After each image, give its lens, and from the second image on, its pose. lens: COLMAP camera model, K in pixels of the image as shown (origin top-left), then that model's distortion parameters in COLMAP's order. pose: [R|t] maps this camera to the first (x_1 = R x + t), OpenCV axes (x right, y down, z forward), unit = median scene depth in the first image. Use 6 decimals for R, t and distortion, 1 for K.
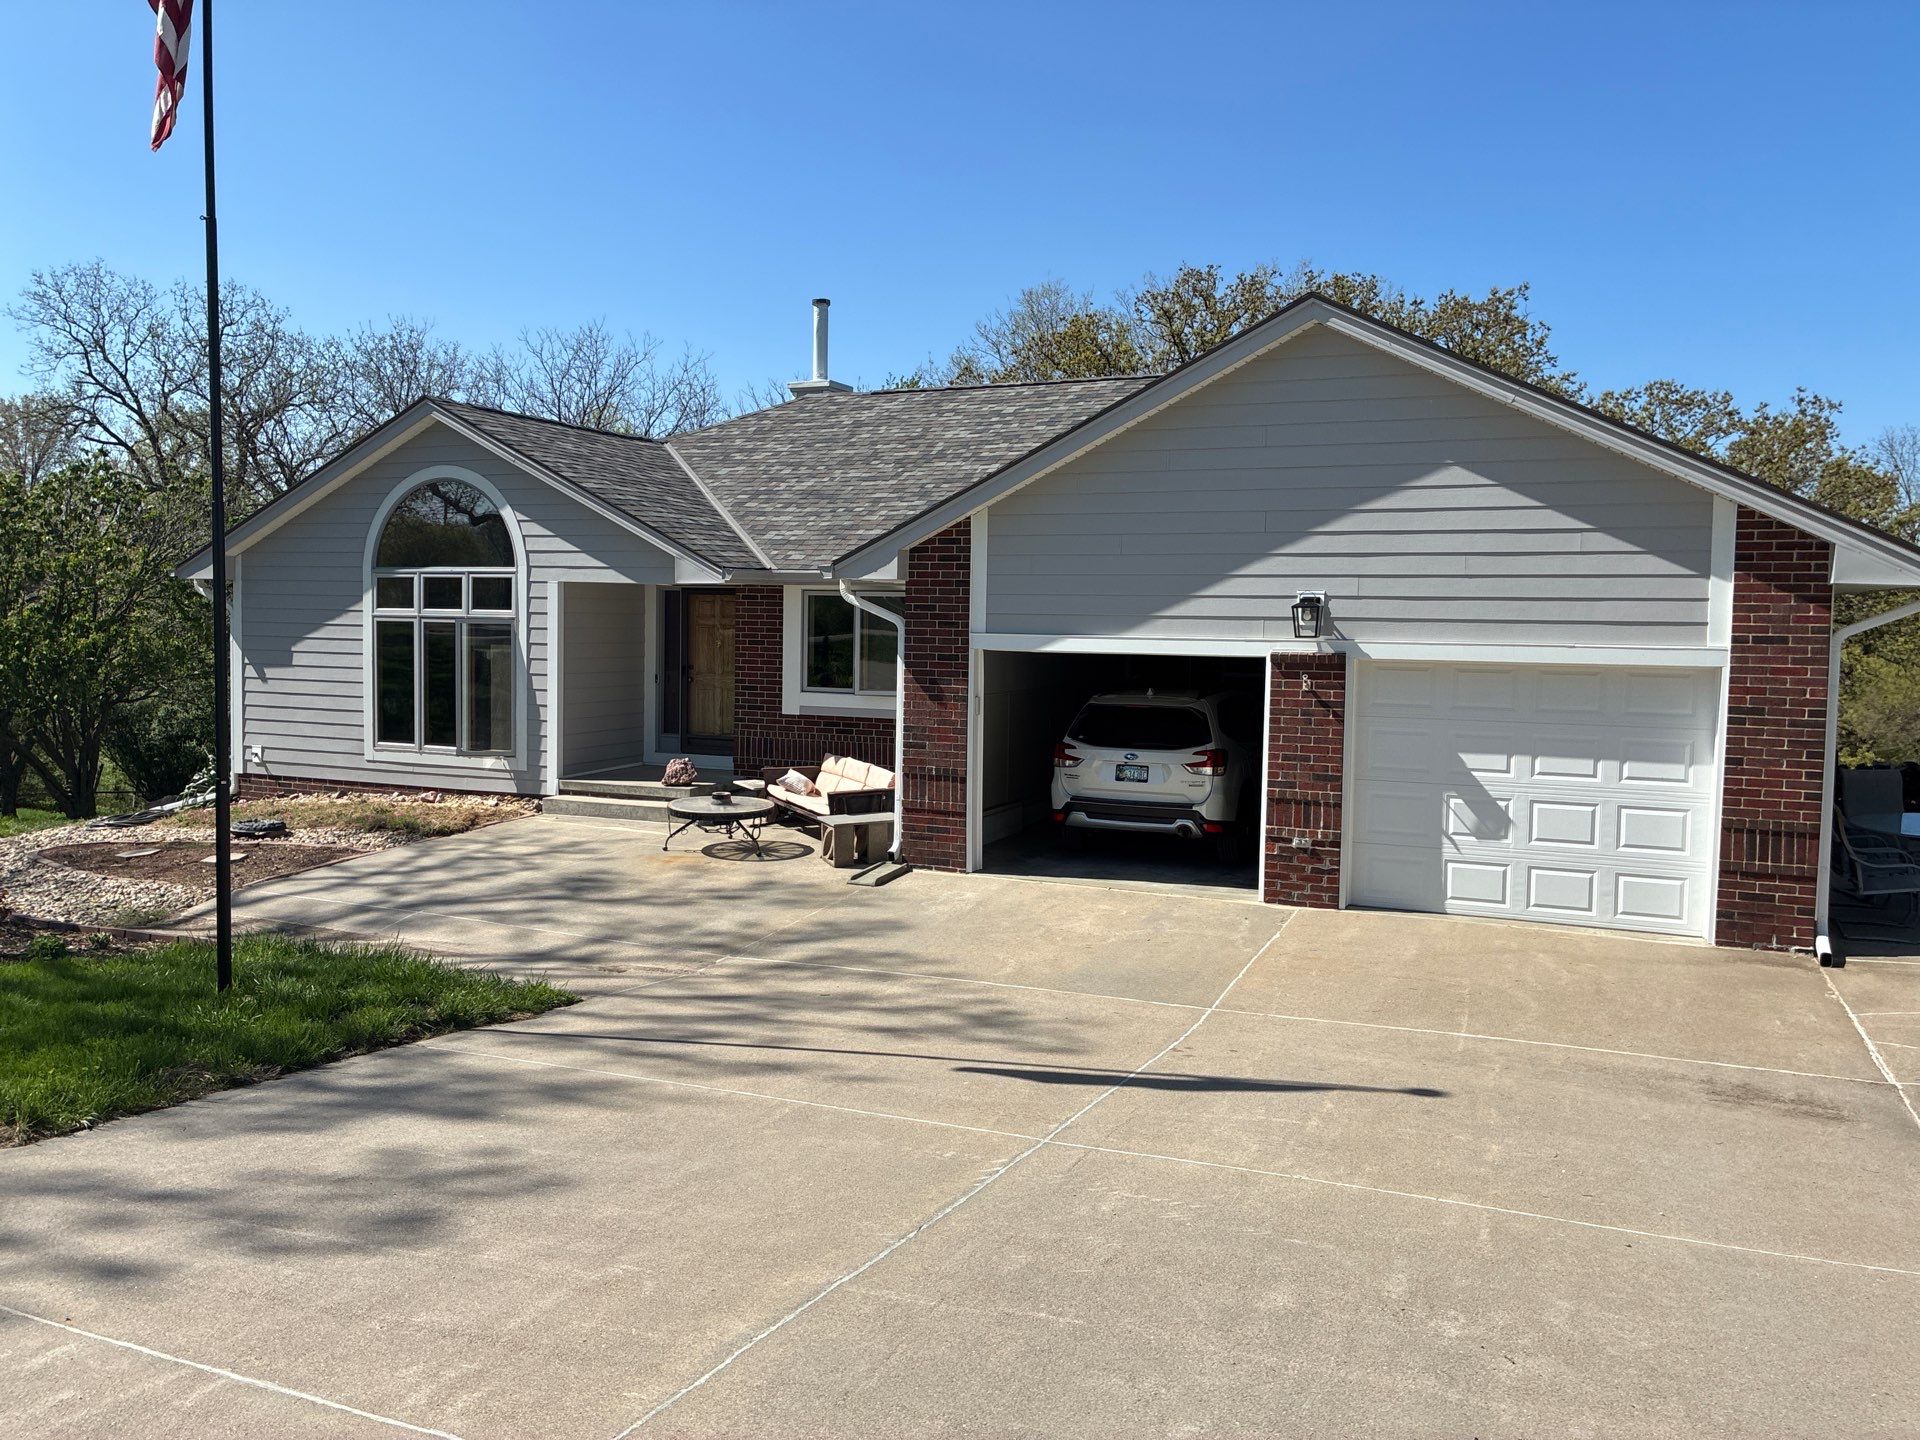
lens RADIAL K [[1442.3, 0, 960.0], [0, 1442.3, 720.0], [0, 0, 1]] dist [0.060771, 0.002407]
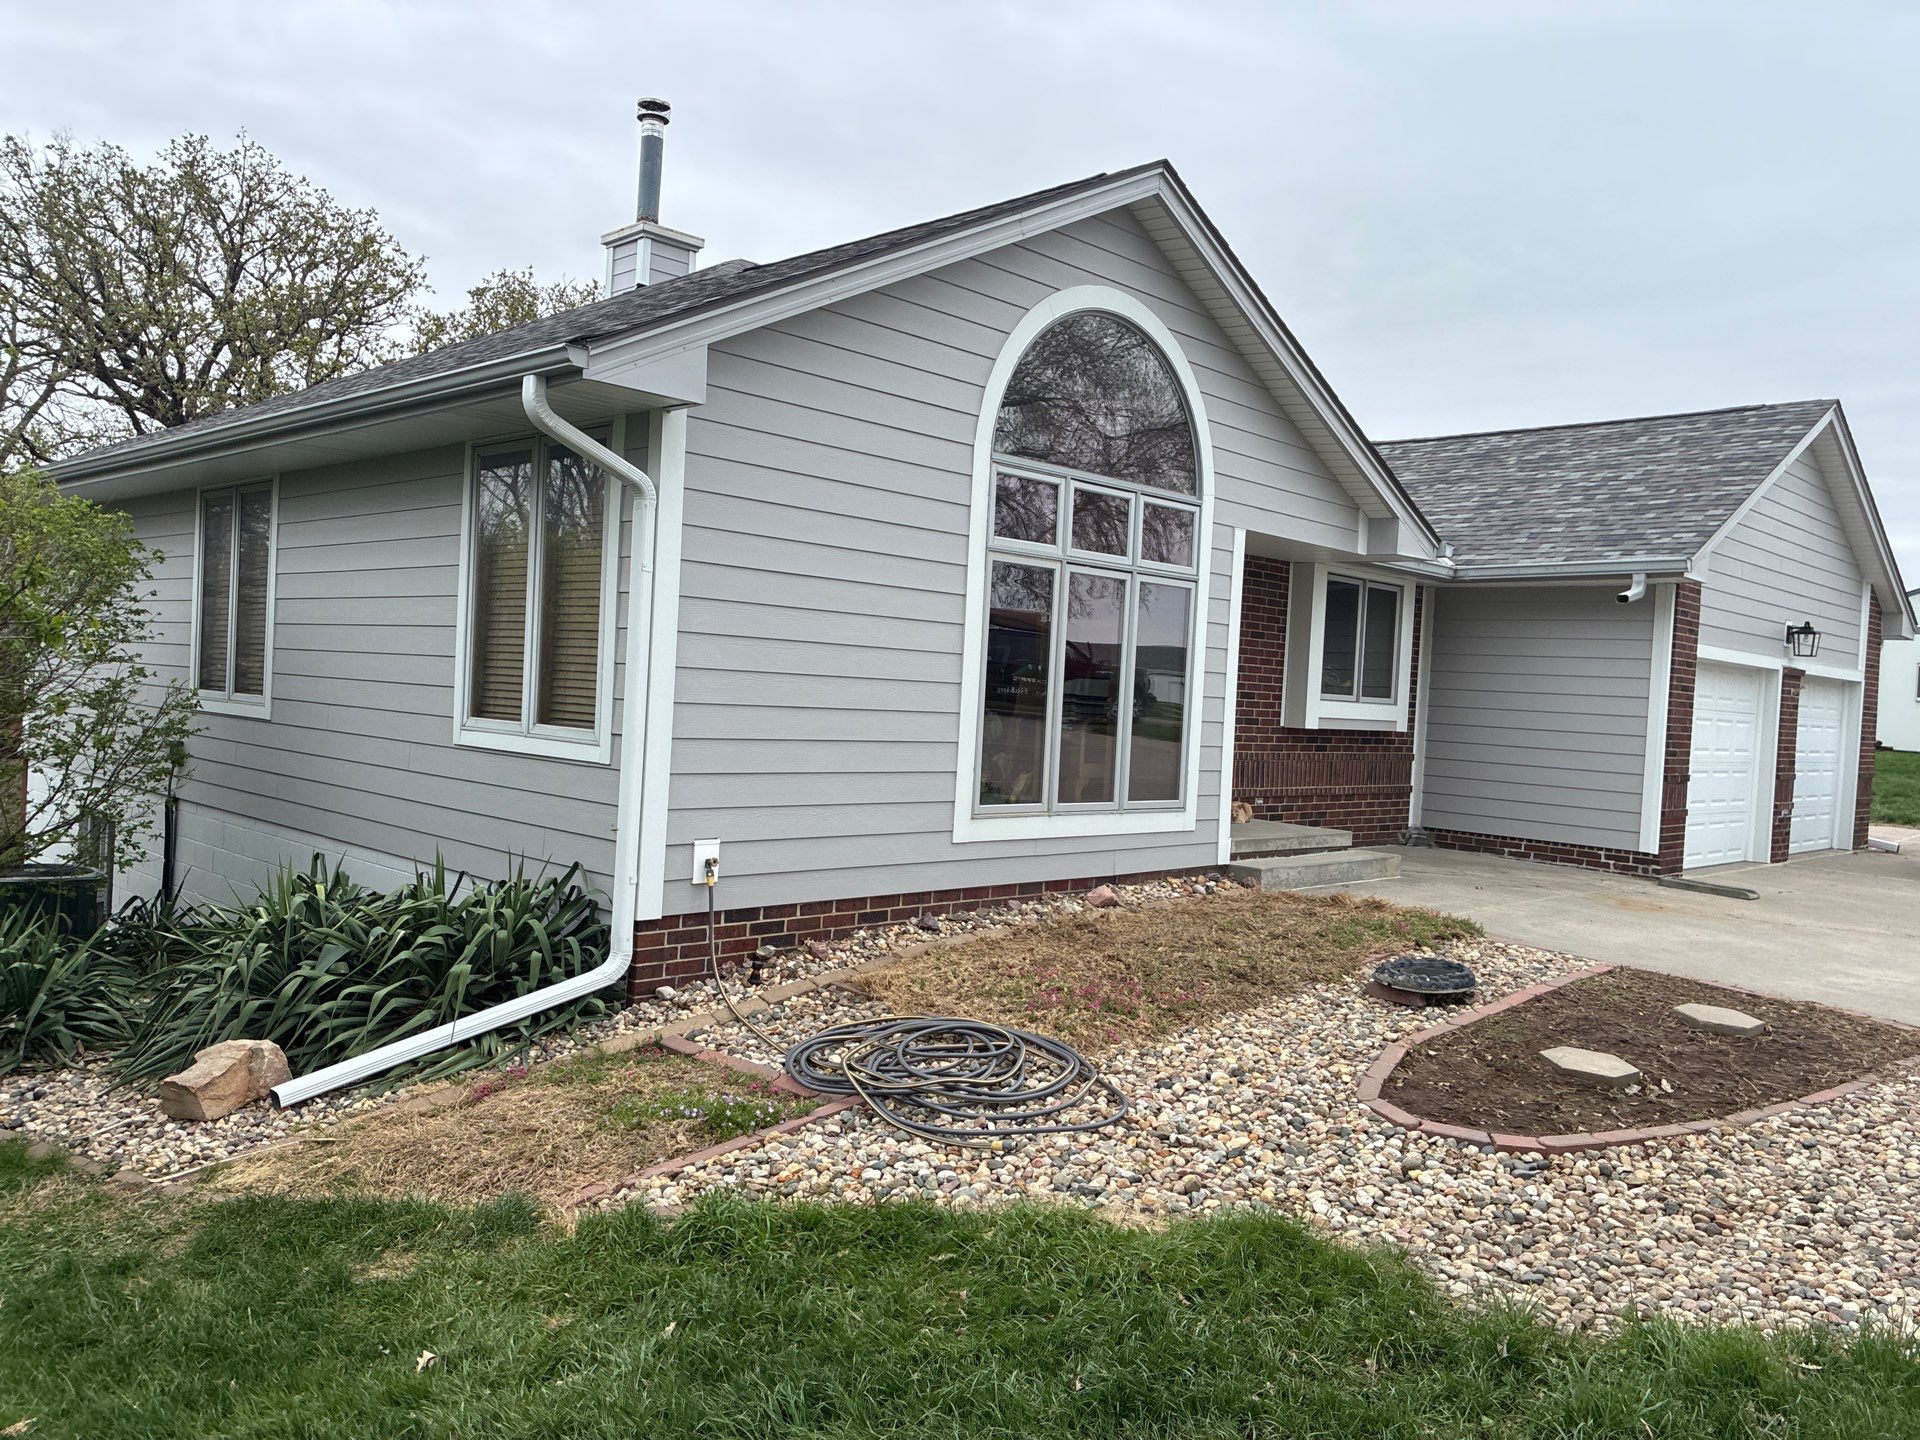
lens RADIAL K [[1451.5, 0, 885.5], [0, 1451.5, 724.2], [0, 0, 1]] dist [0.030241, 0.001736]
pose [[0.389330, -0.019886, 0.920884, -1.049443], [0.012171, 0.999791, 0.016444, -0.025081], [-0.921018, 0.004806, 0.389490, 1.009138]]
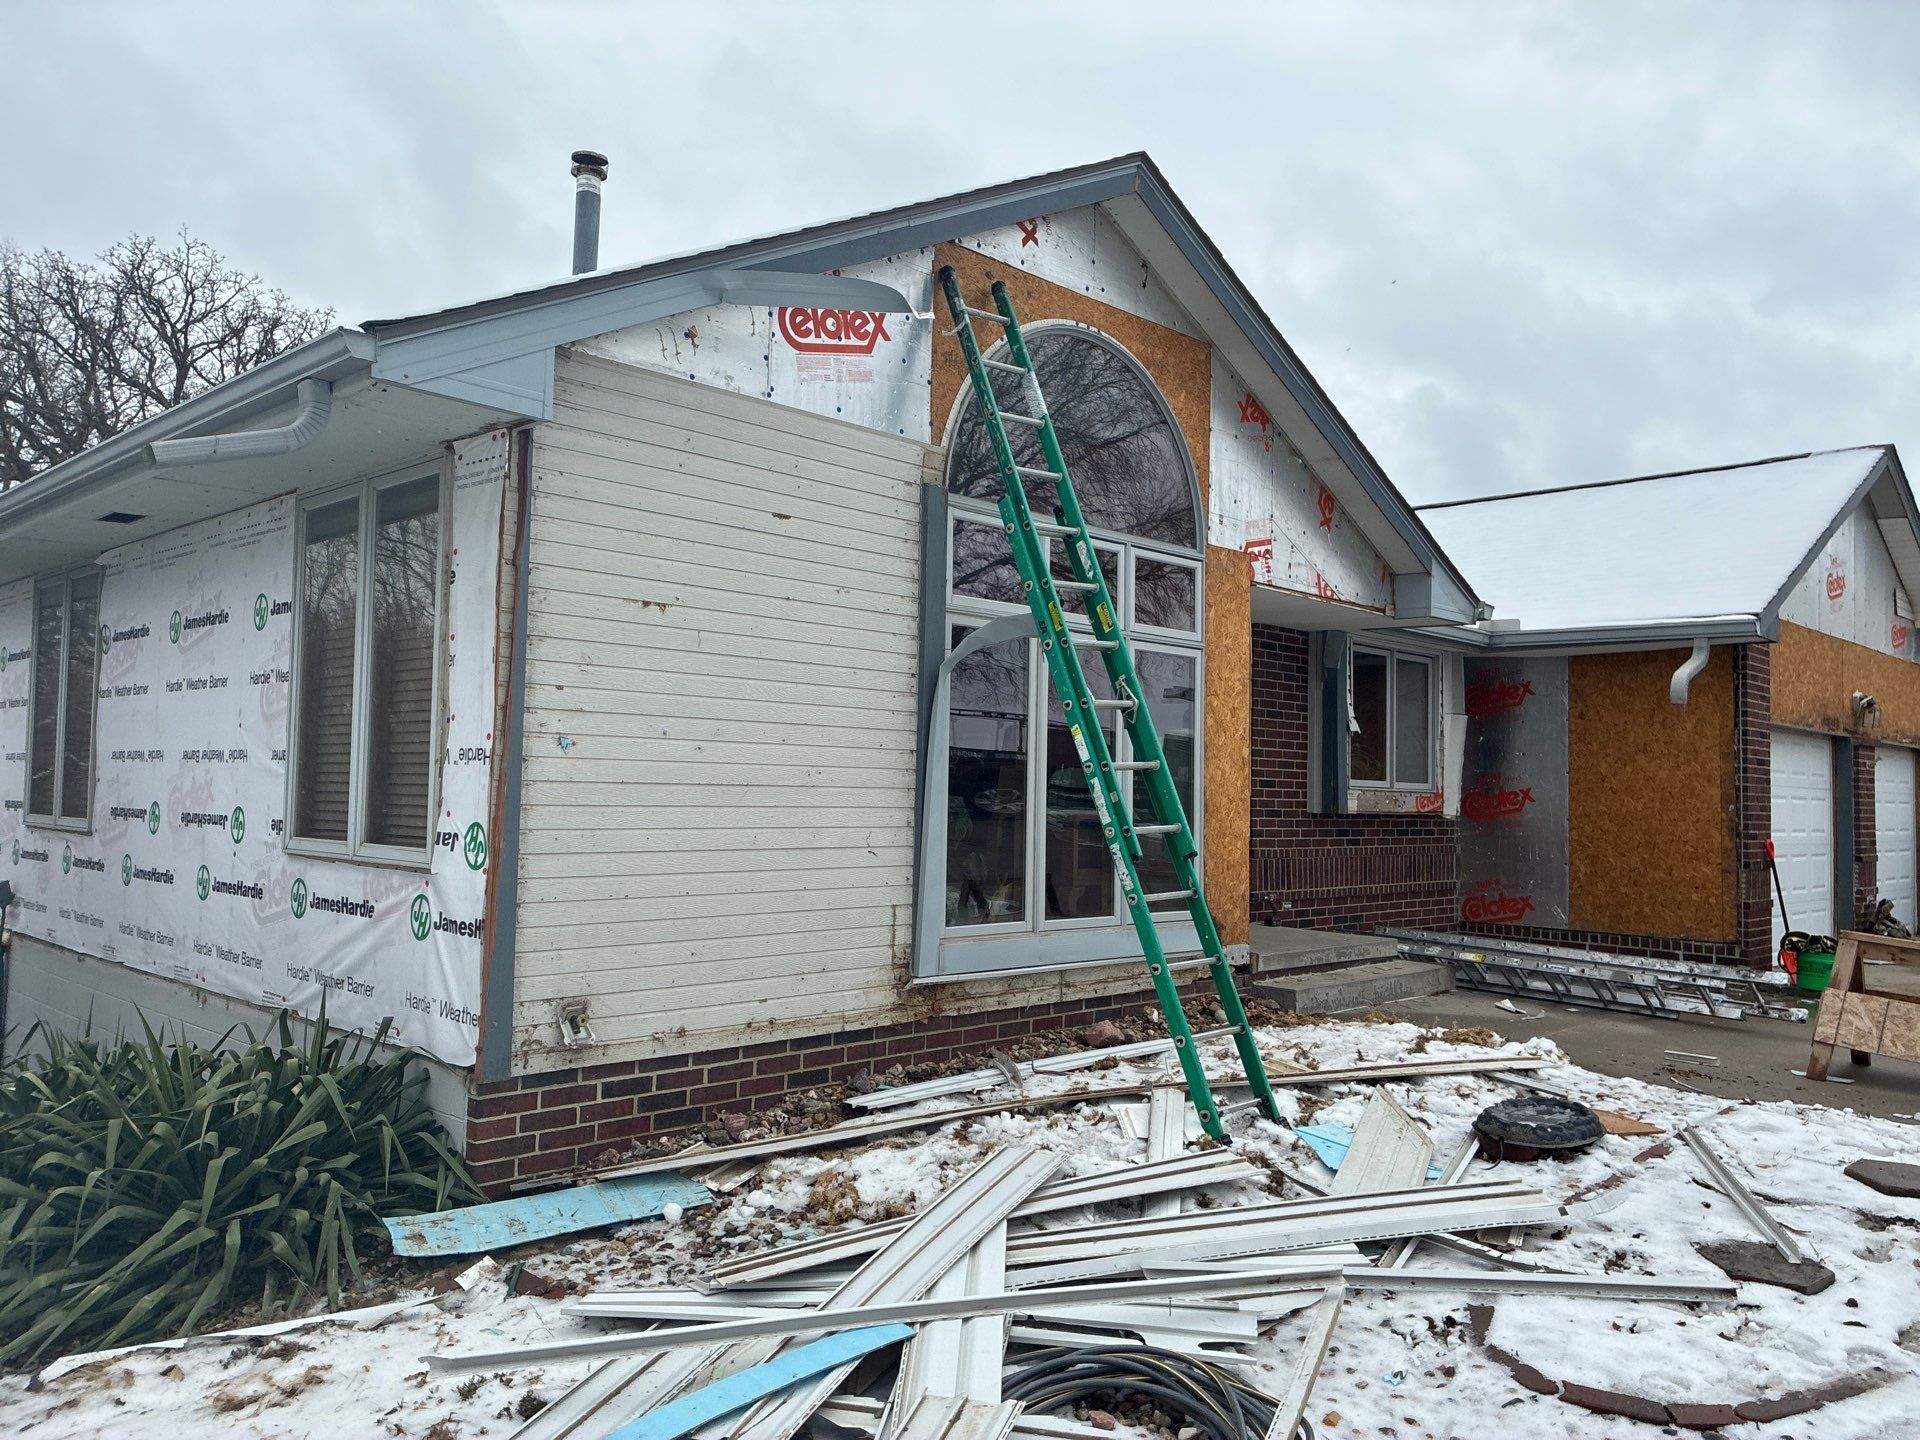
lens RADIAL K [[1442.3, 0, 960.0], [0, 1442.3, 720.0], [0, 0, 1]] dist [0.060771, 0.002407]
pose [[0.354354, 0.040875, 0.934217, -0.928643], [0.044320, 0.997187, -0.060441, -0.020095], [-0.934060, 0.062822, 0.351546, 1.030270]]
